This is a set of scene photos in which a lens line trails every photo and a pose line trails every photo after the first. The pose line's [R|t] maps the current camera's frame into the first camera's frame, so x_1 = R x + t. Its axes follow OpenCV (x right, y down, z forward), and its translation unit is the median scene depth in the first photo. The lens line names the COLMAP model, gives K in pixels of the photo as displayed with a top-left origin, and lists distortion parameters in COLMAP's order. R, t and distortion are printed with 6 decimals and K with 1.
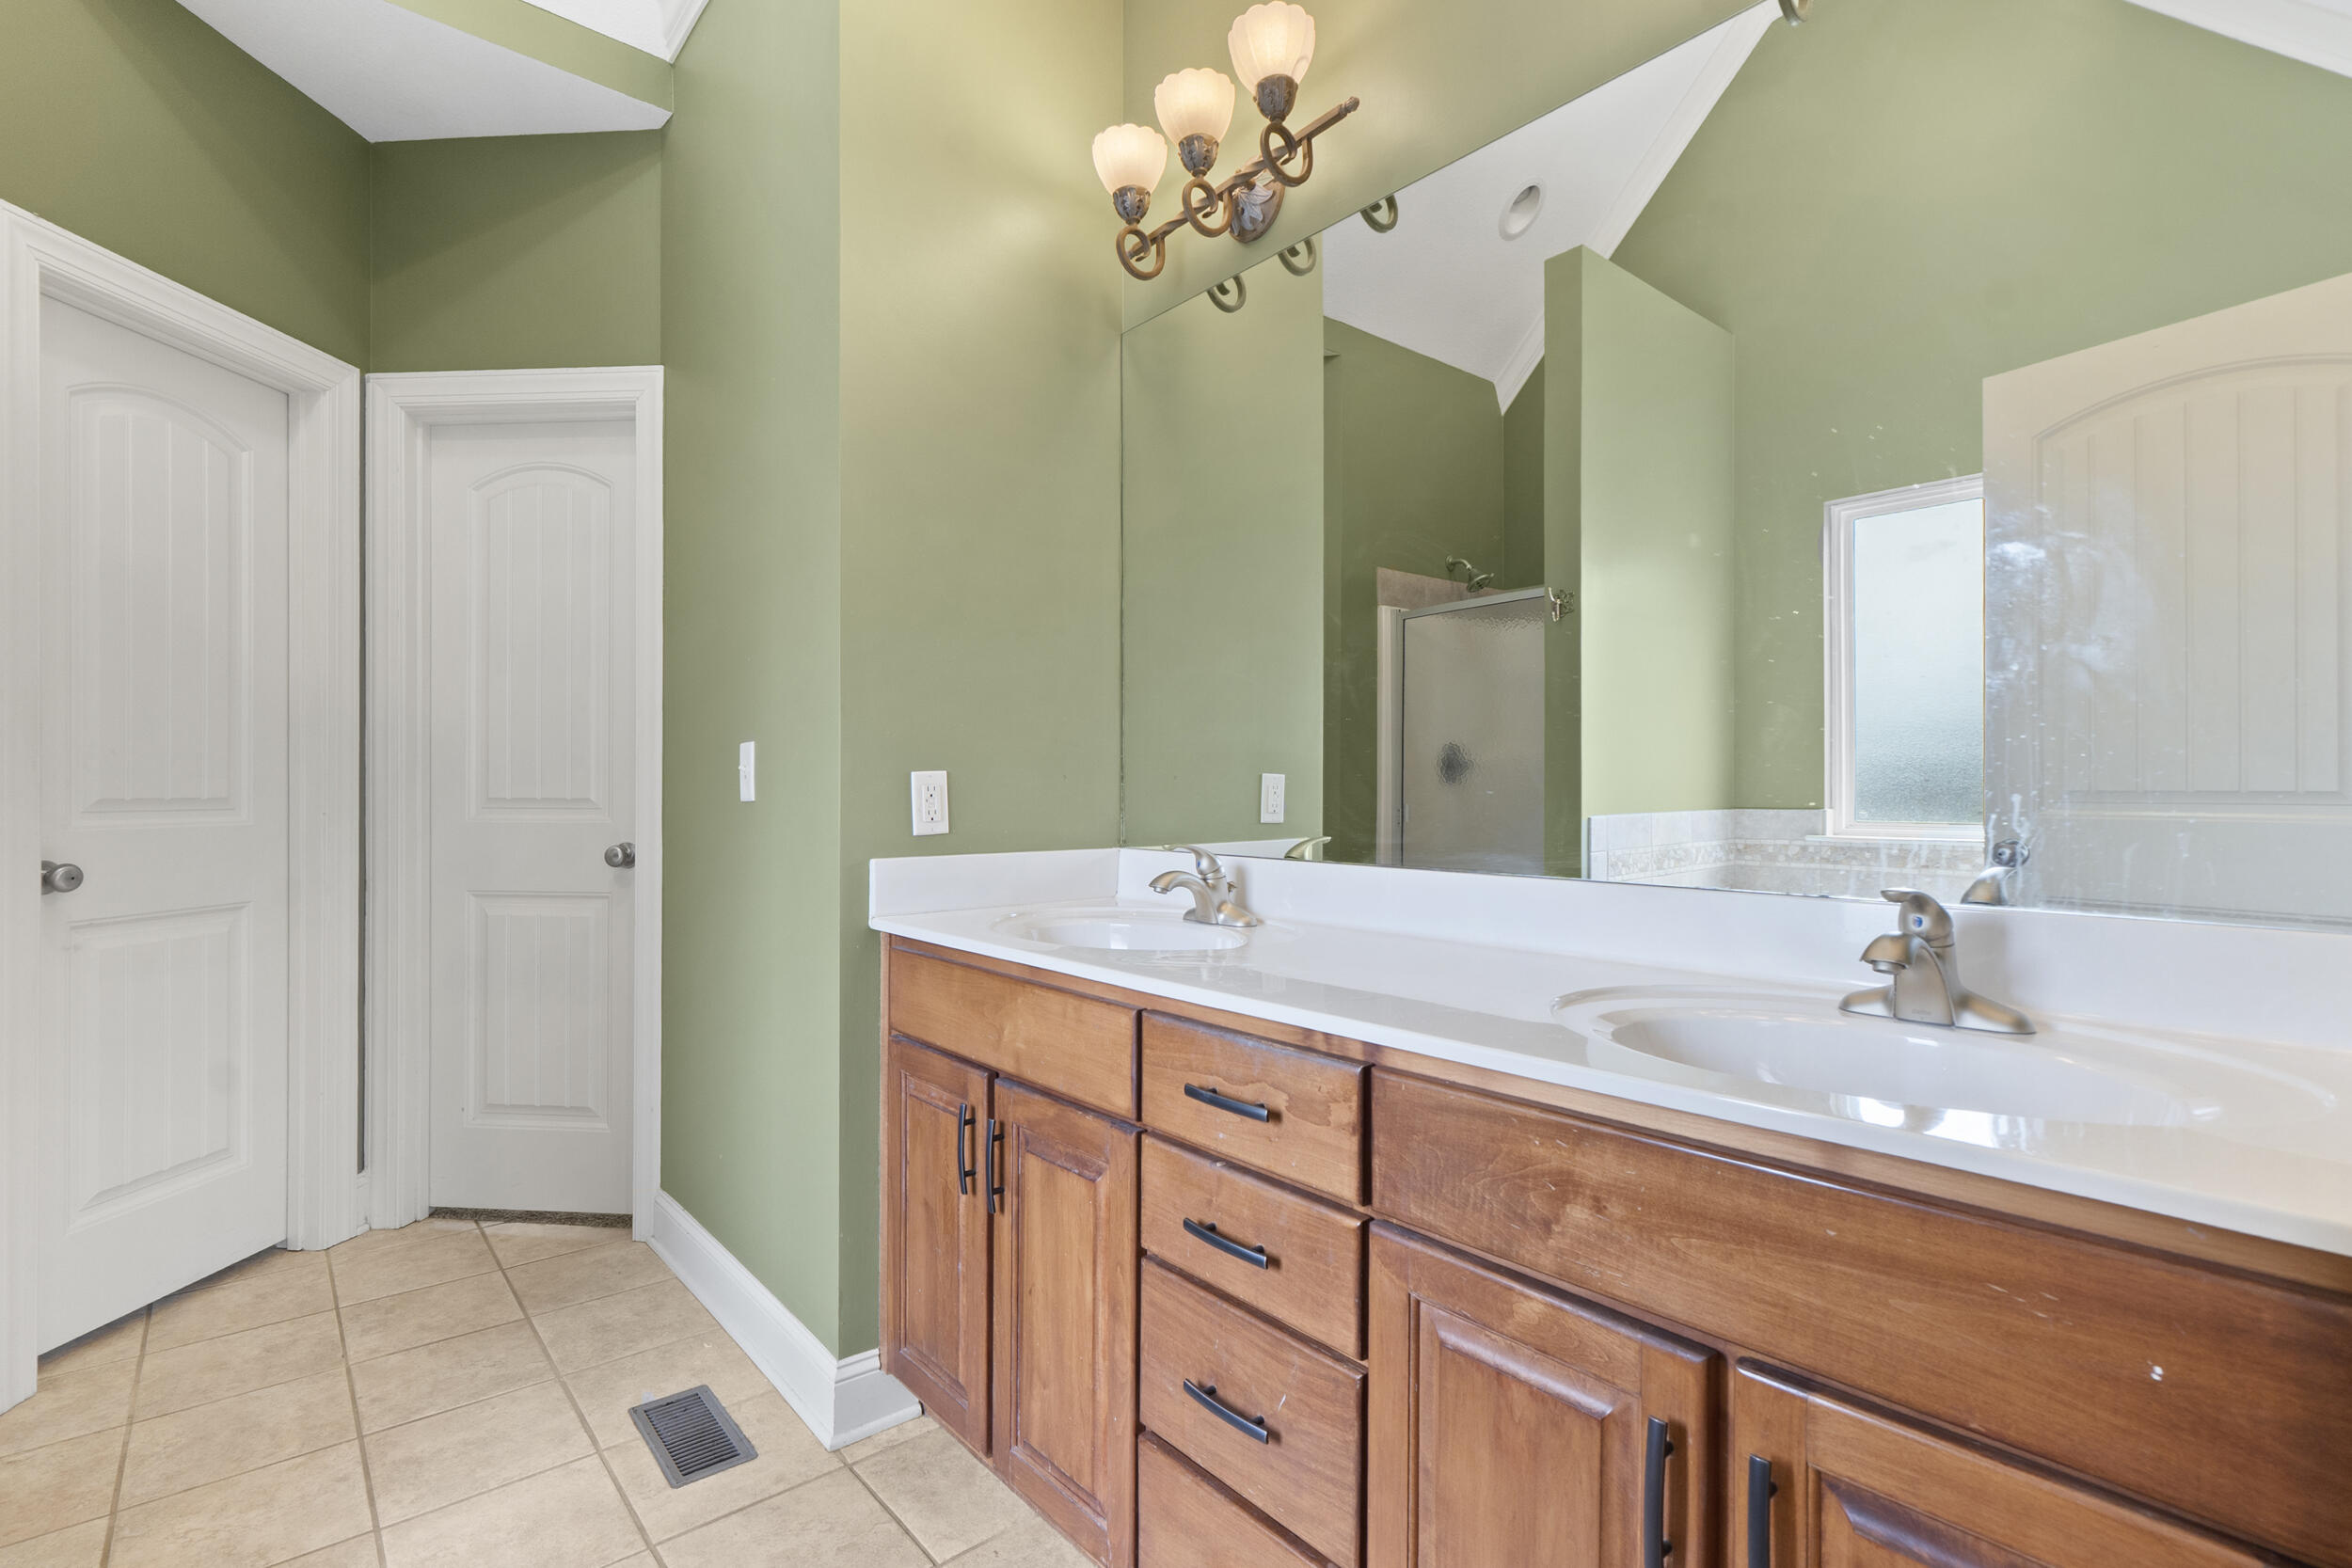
lens RADIAL K [[1101.4, 0, 1172.9], [0, 1101.4, 793.9], [0, 0, 1]] dist [-0.003424, 0.000531]
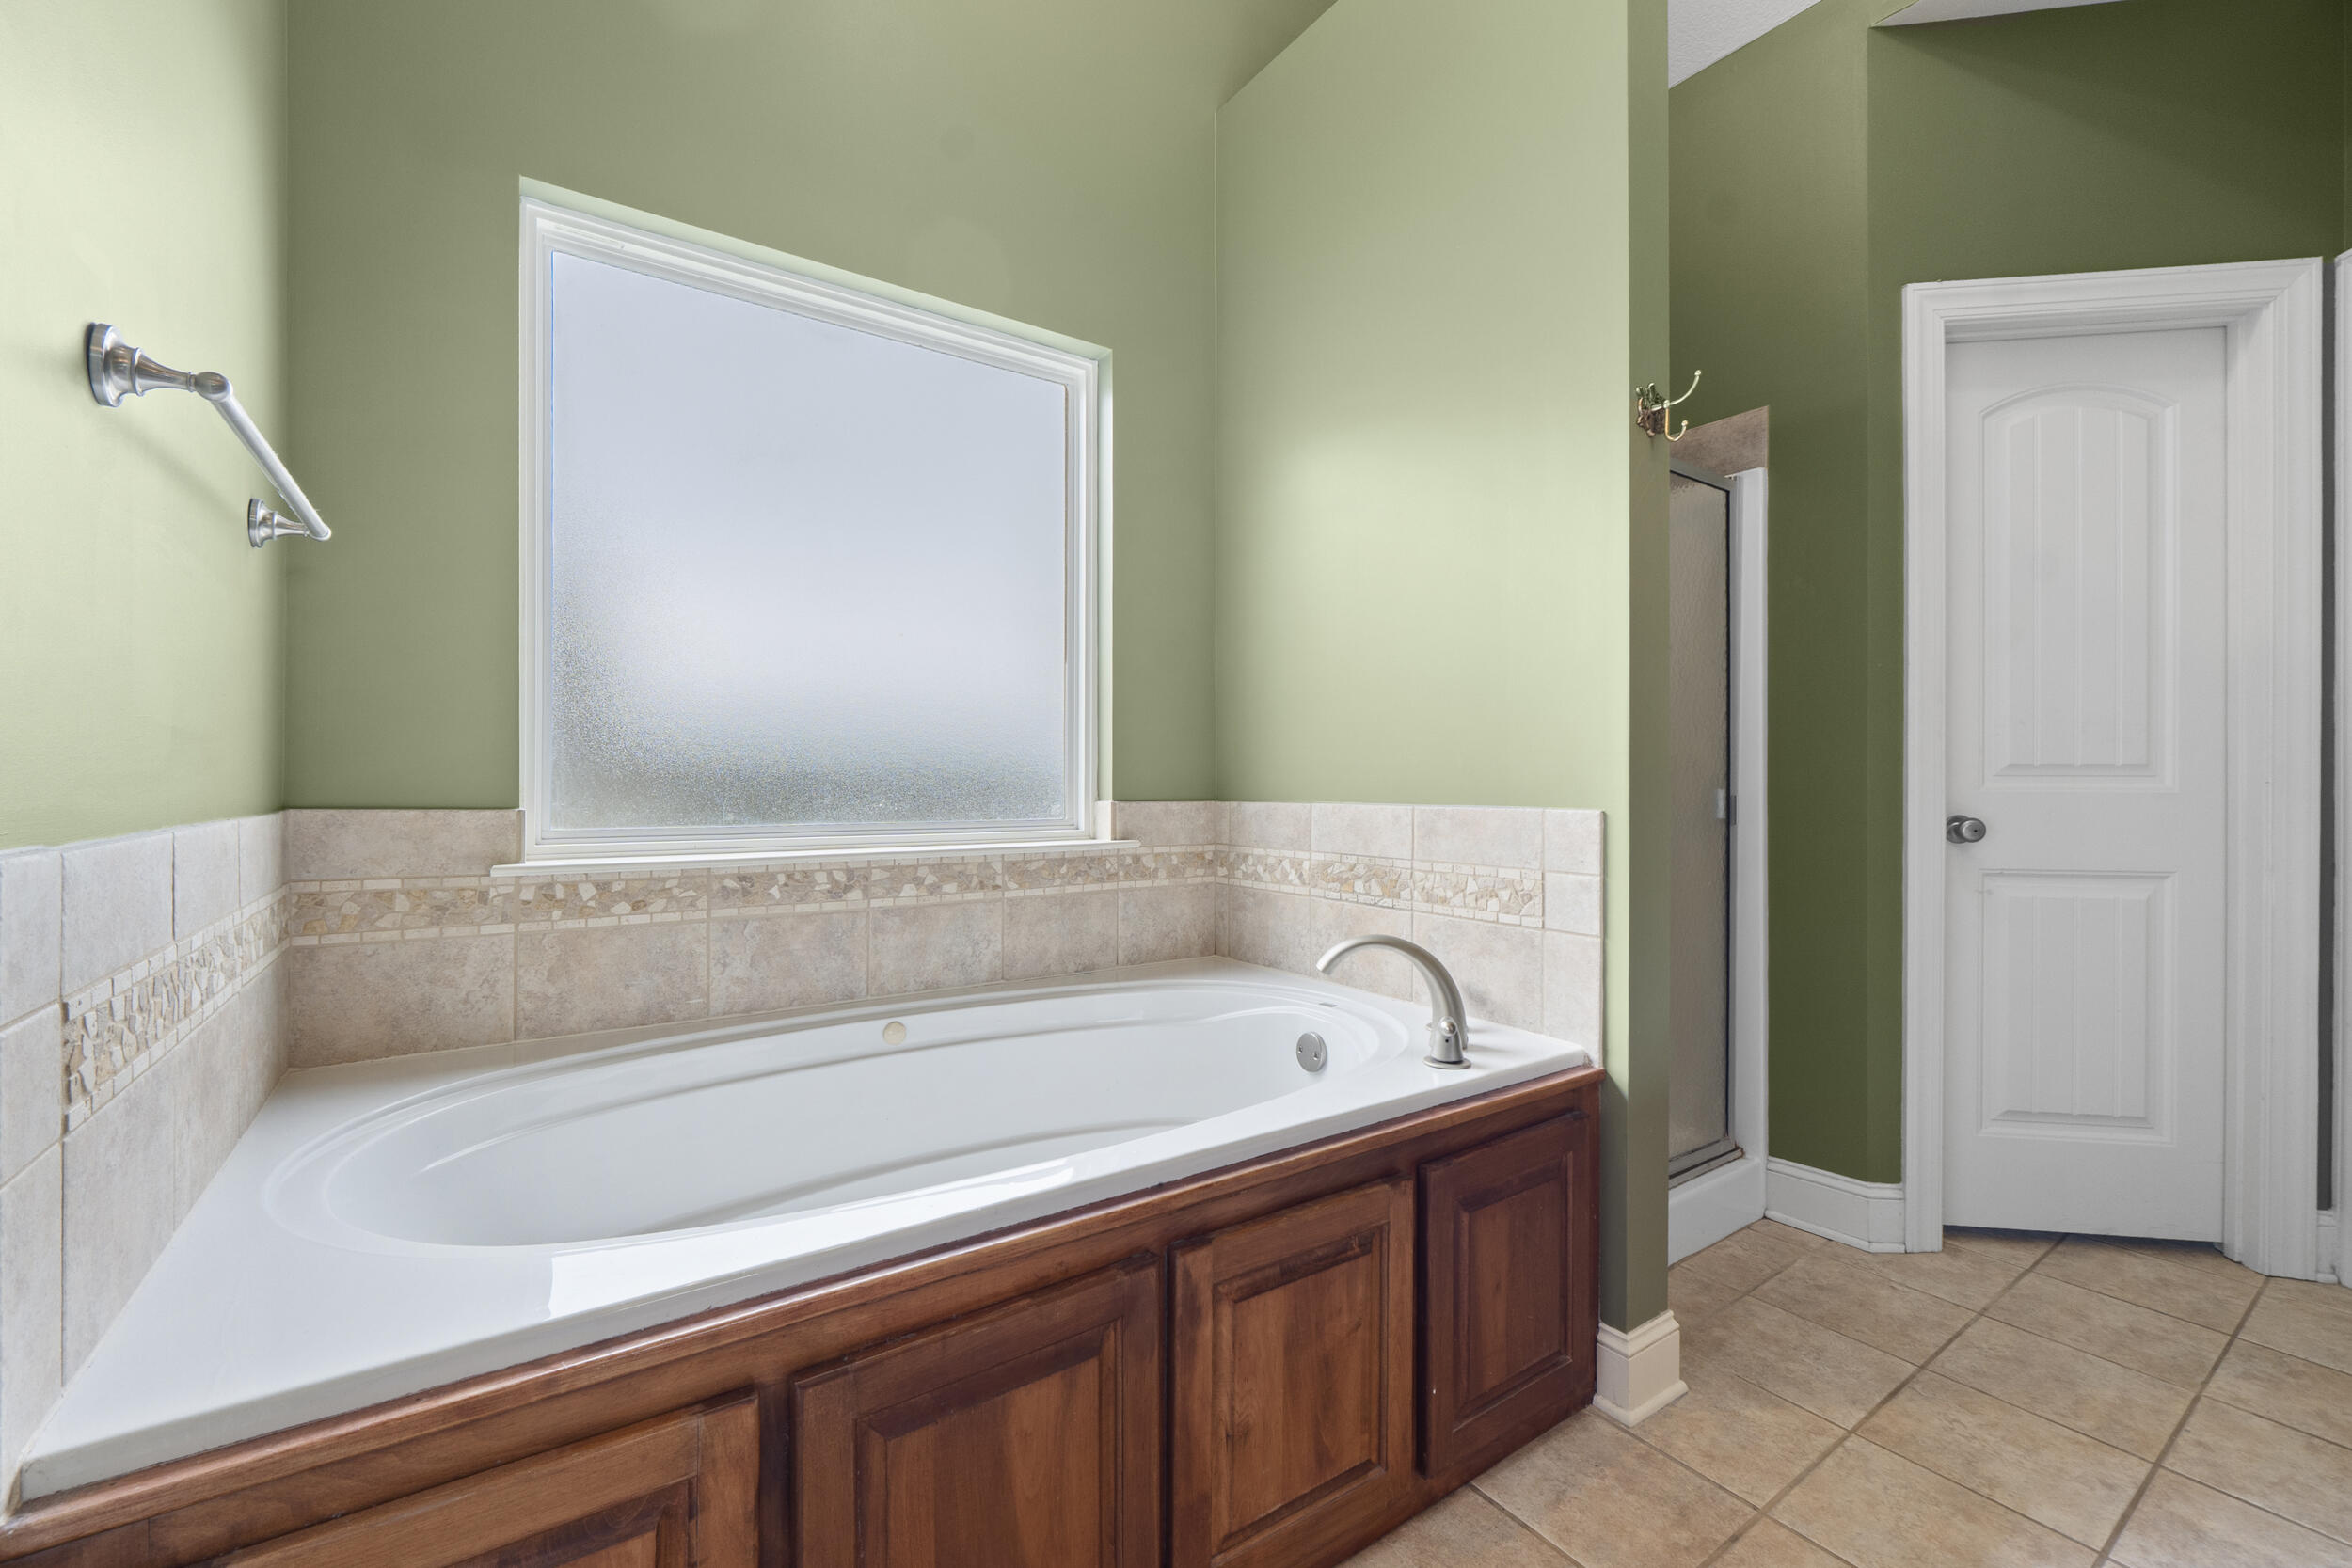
lens RADIAL K [[965.6, 0, 1162.3], [0, 965.6, 781.3], [0, 0, 1]] dist [0.006954, 0.000852]
pose [[-0.087005, -0.000257, -0.996208, 0.107258], [-0.010278, 0.999947, 0.000640, 0.032422], [0.996155, 0.010295, -0.087003, 0.223431]]
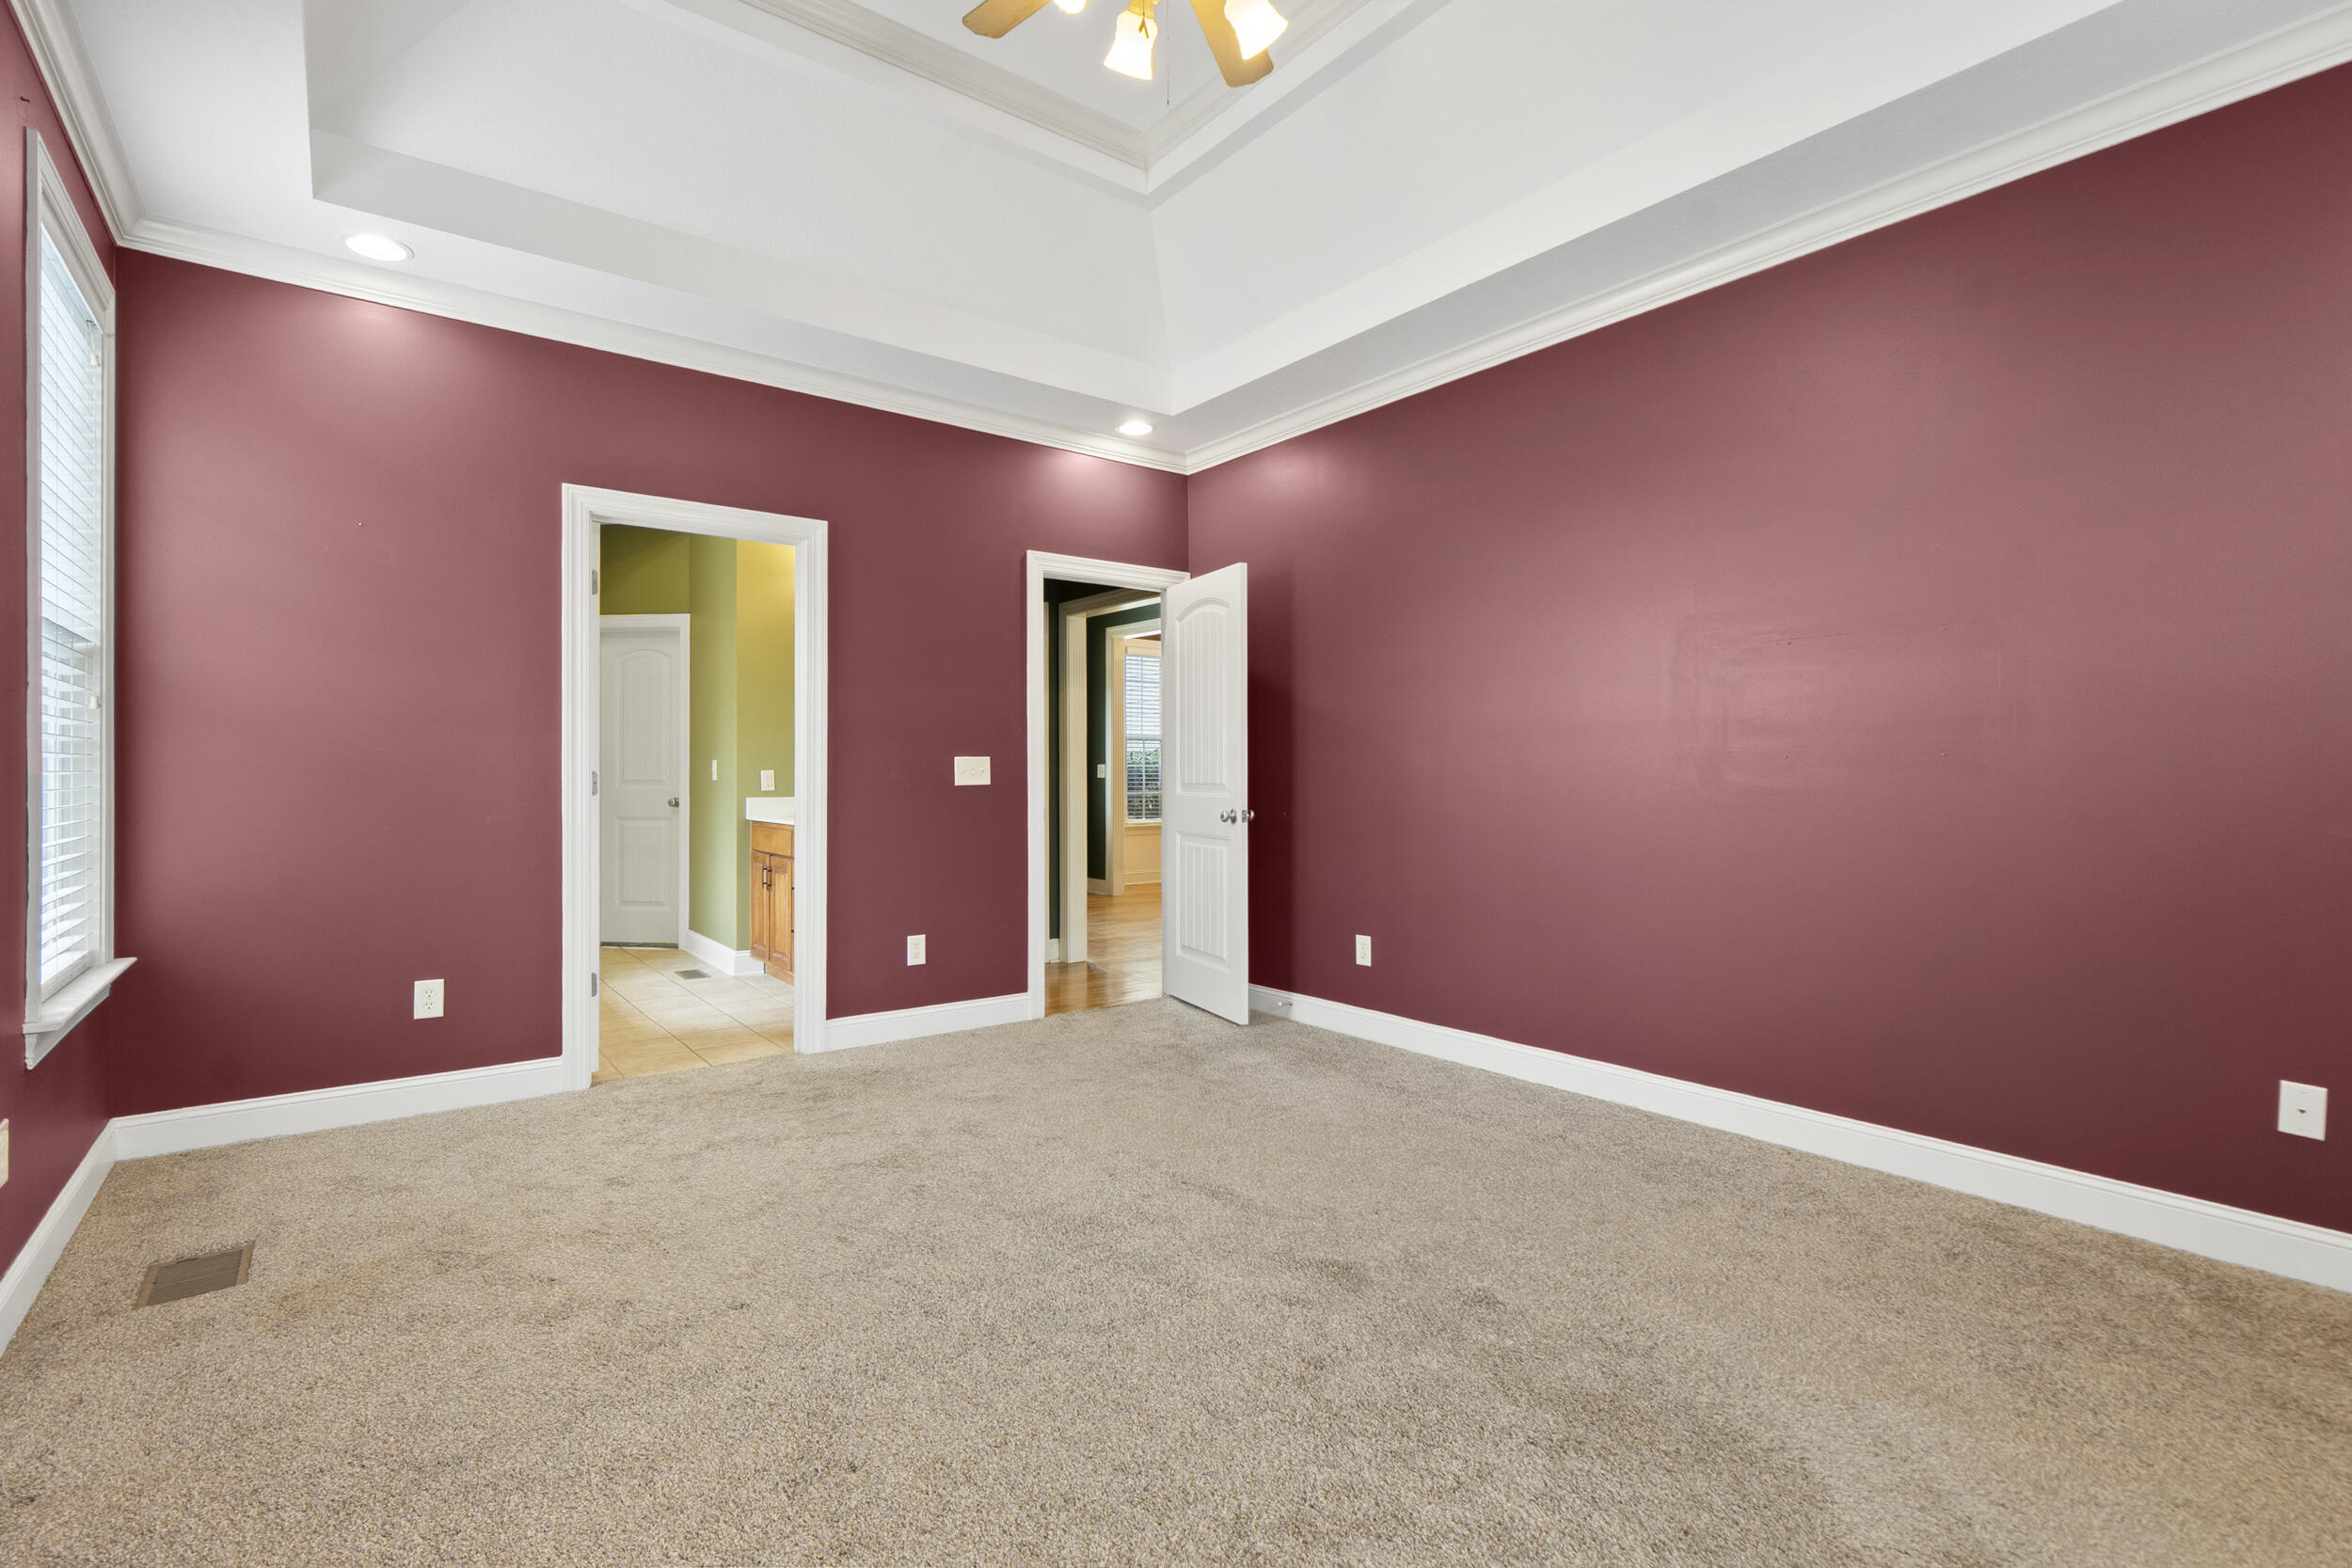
lens RADIAL K [[1101.4, 0, 1170.3], [0, 1101.4, 769.4], [0, 0, 1]] dist [-0.003424, 0.000531]
pose [[0.998579, -0.003855, -0.053159, 0.993985], [0.003440, 0.999963, -0.007902, 0.004433], [0.053187, 0.007708, 0.998555, -1.887024]]
